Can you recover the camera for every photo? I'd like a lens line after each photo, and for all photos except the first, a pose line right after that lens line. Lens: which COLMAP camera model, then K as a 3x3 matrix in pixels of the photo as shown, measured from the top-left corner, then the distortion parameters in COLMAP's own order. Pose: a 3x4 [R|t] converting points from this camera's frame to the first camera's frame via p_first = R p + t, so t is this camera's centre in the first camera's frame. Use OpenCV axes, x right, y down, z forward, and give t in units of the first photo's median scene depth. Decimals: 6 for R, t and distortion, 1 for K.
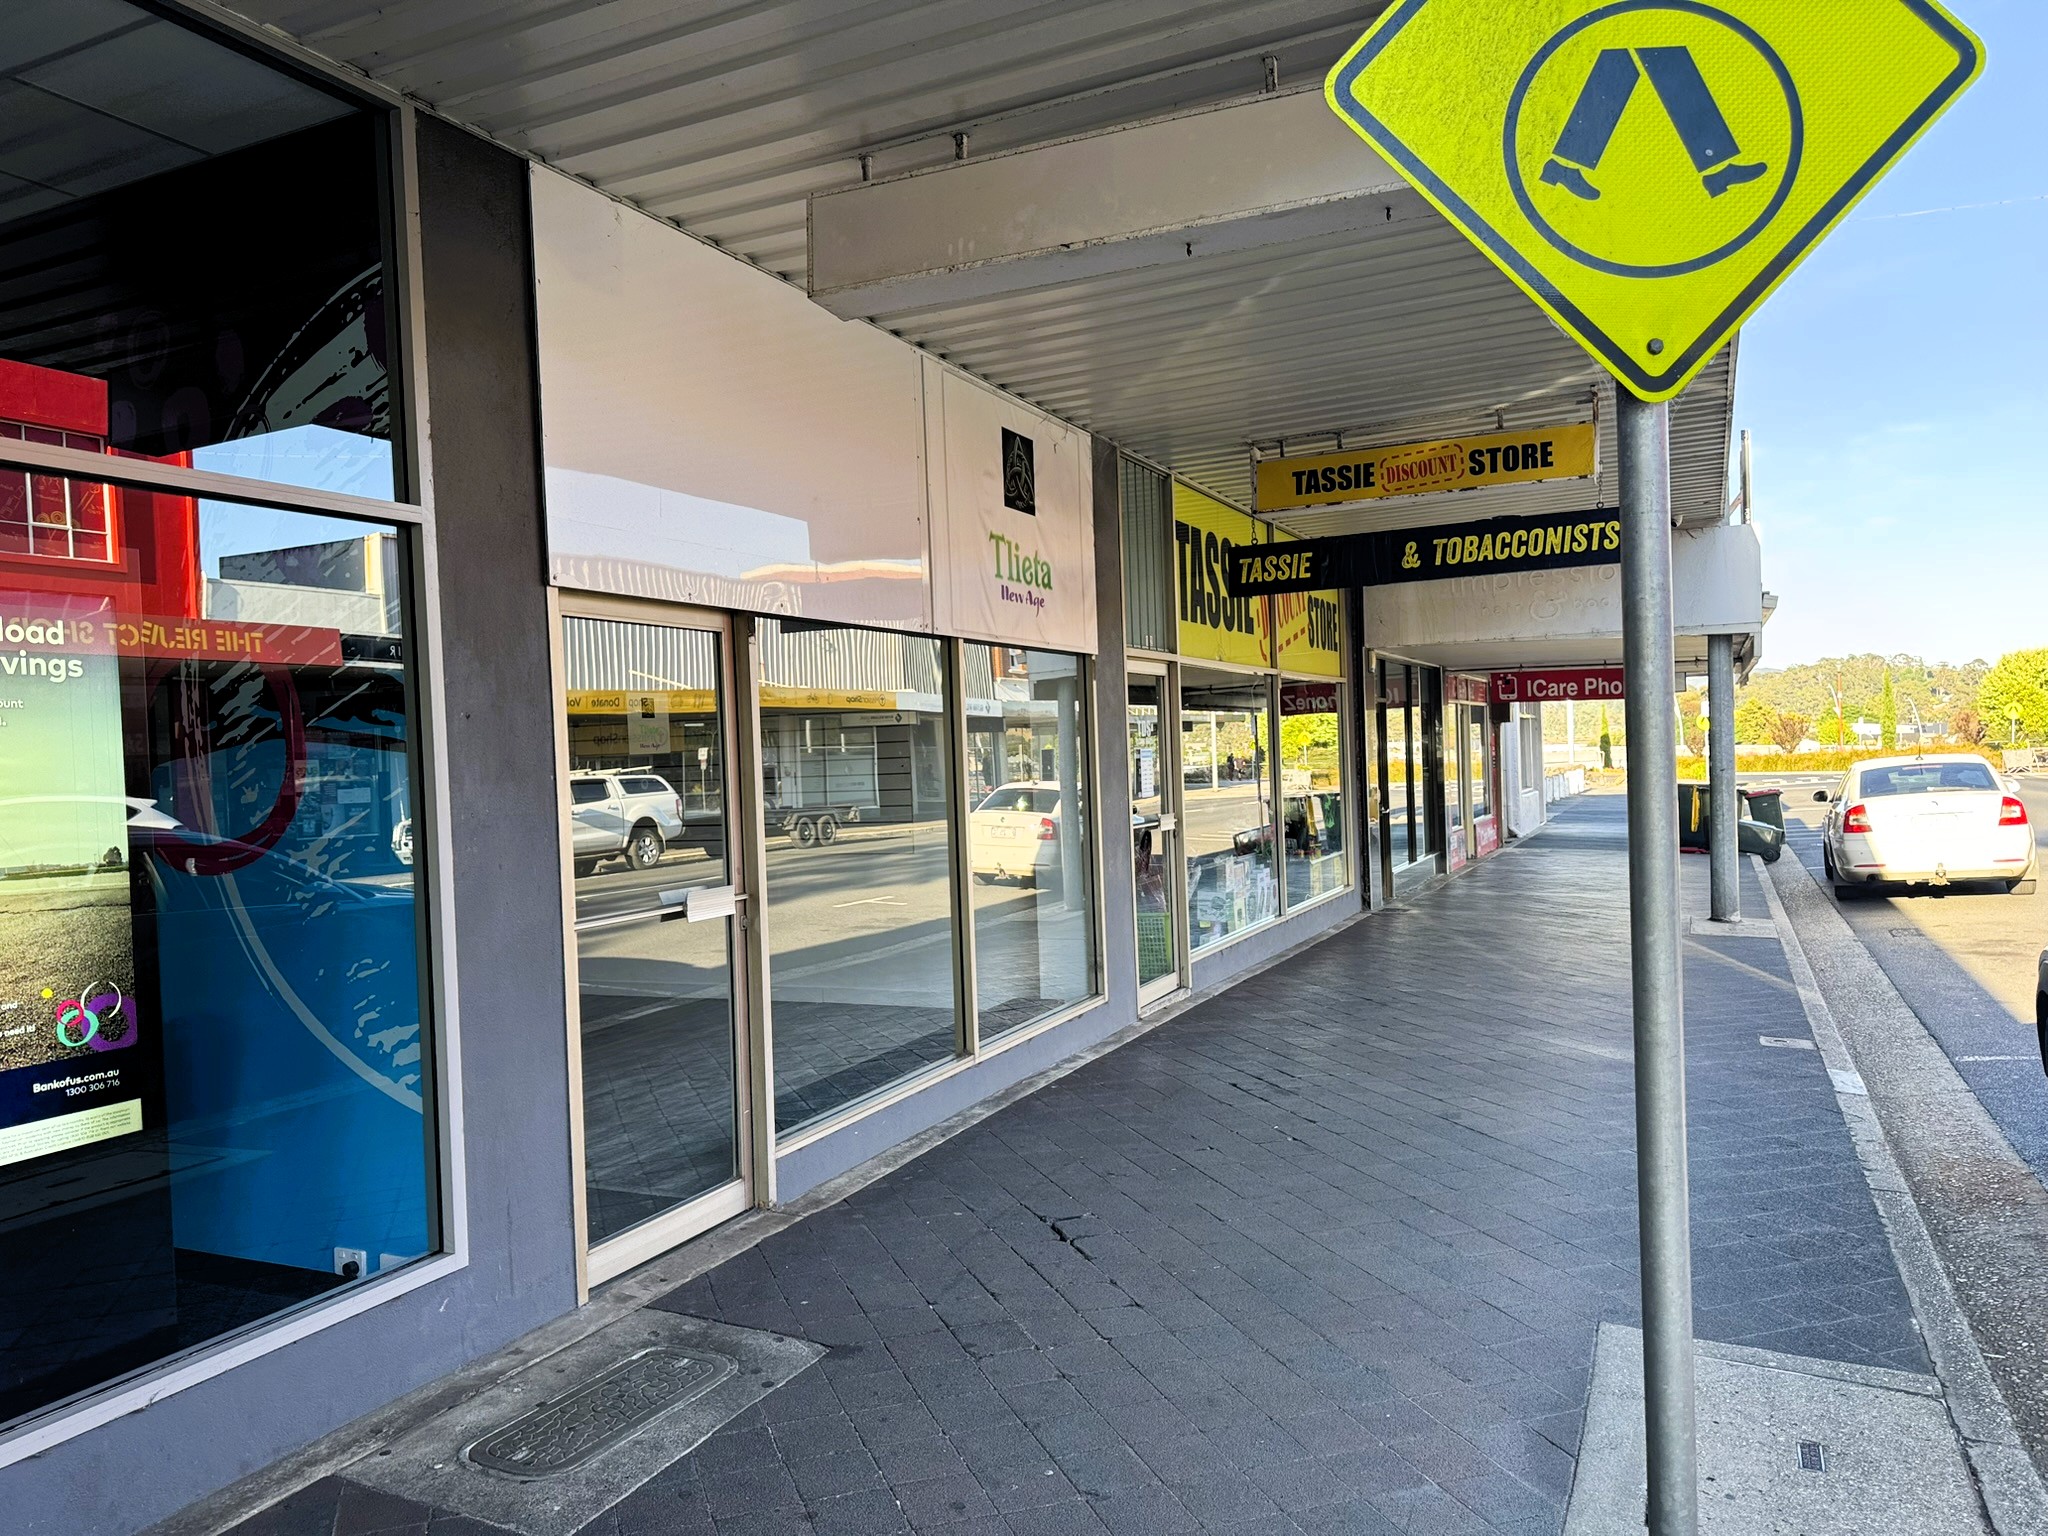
lens RADIAL K [[1441.0, 0, 1024.0], [0, 1441.0, 768.0], [0, 0, 1]] dist [-0.063266, -0.002417]
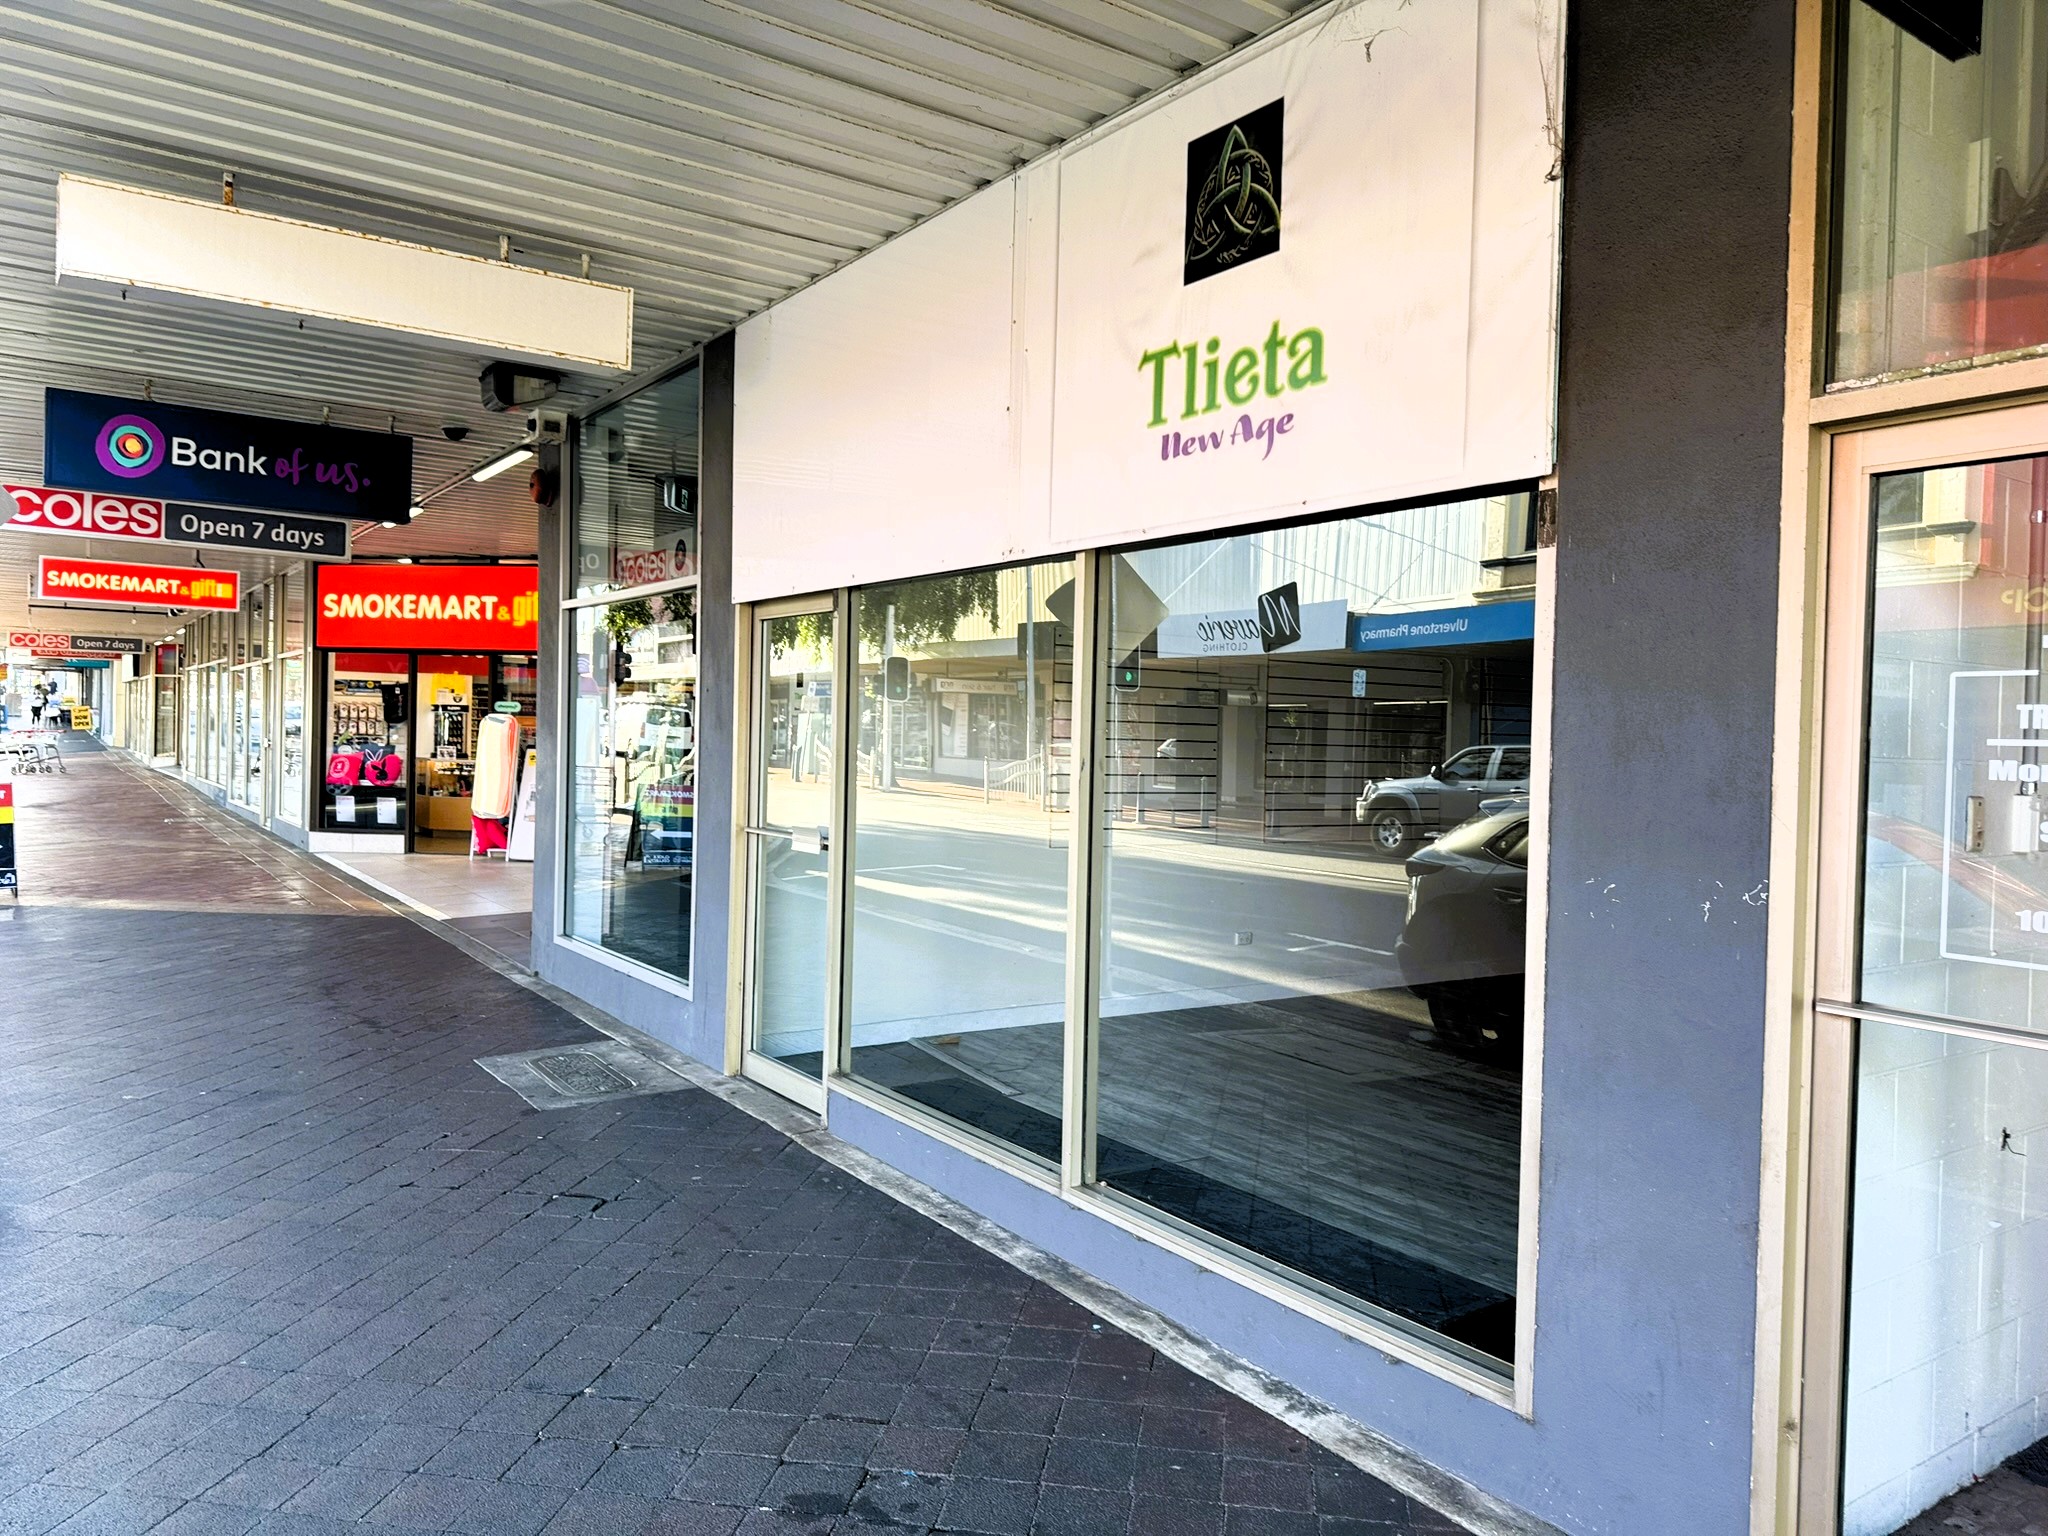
lens RADIAL K [[1441.0, 0, 1024.0], [0, 1441.0, 768.0], [0, 0, 1]] dist [-0.063266, -0.002417]
pose [[-0.507755, 0.047014, -0.860218, 0.540990], [-0.018942, 0.997659, 0.065707, -0.034365], [0.861293, 0.049658, -0.505676, 1.333162]]
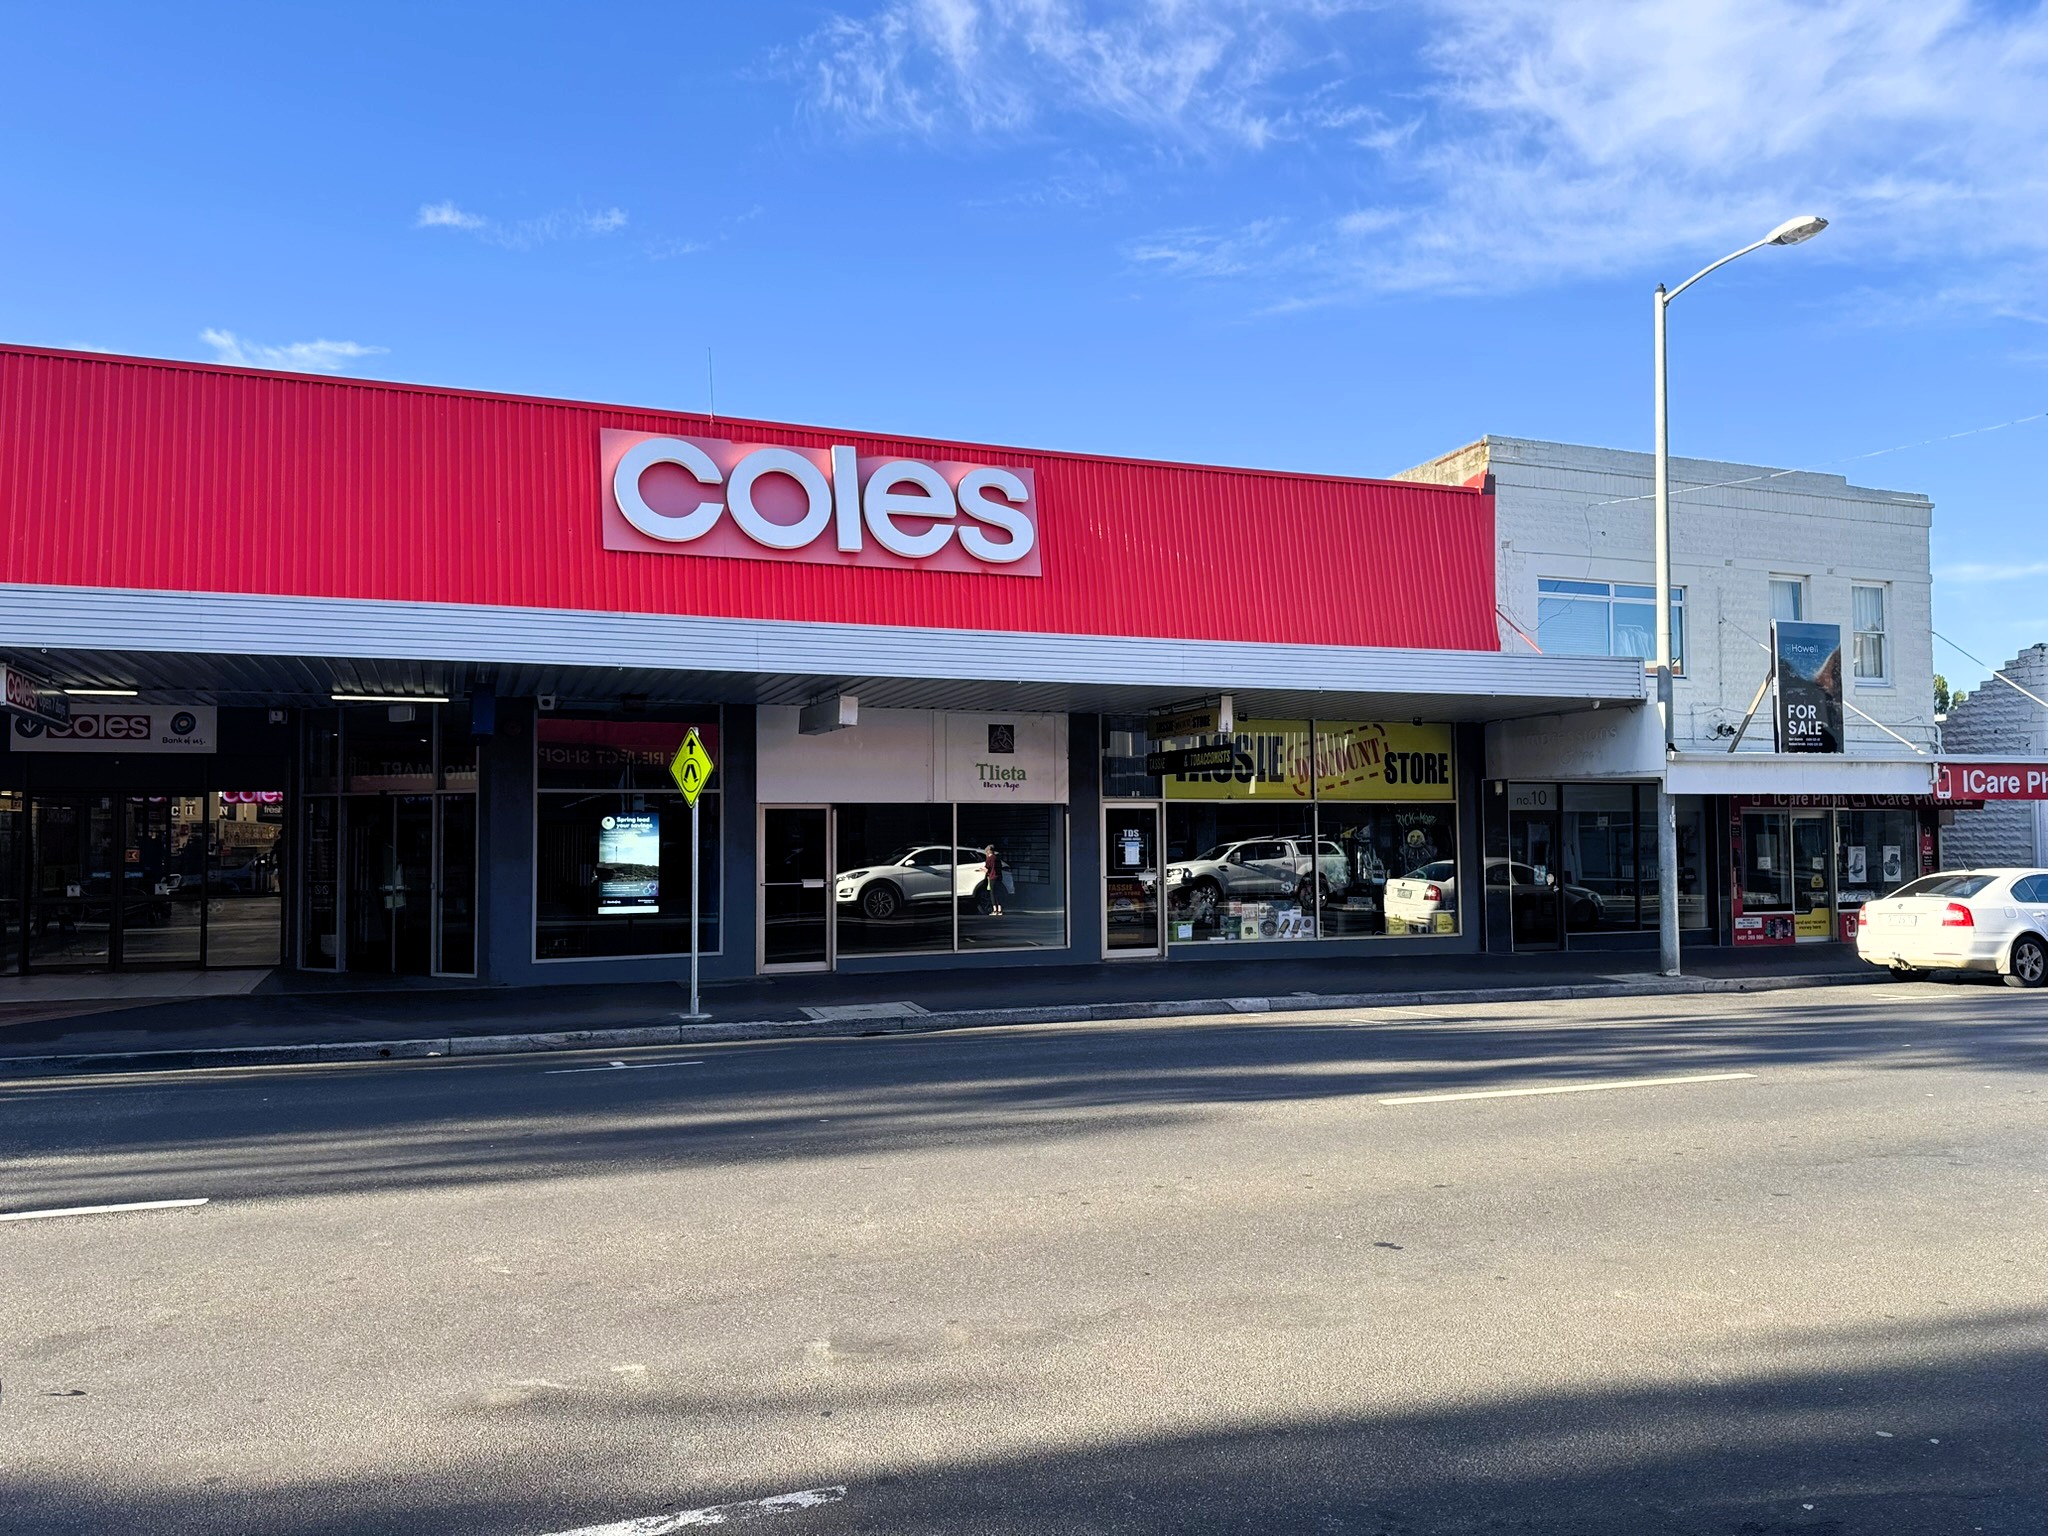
lens RADIAL K [[1441.0, 0, 1024.0], [0, 1441.0, 768.0], [0, 0, 1]] dist [-0.063266, -0.002417]
pose [[0.790295, 0.004526, -0.612710, 1.846611], [-0.028908, 0.999135, -0.029906, -0.081107], [0.612045, 0.041347, 0.789741, -1.204109]]
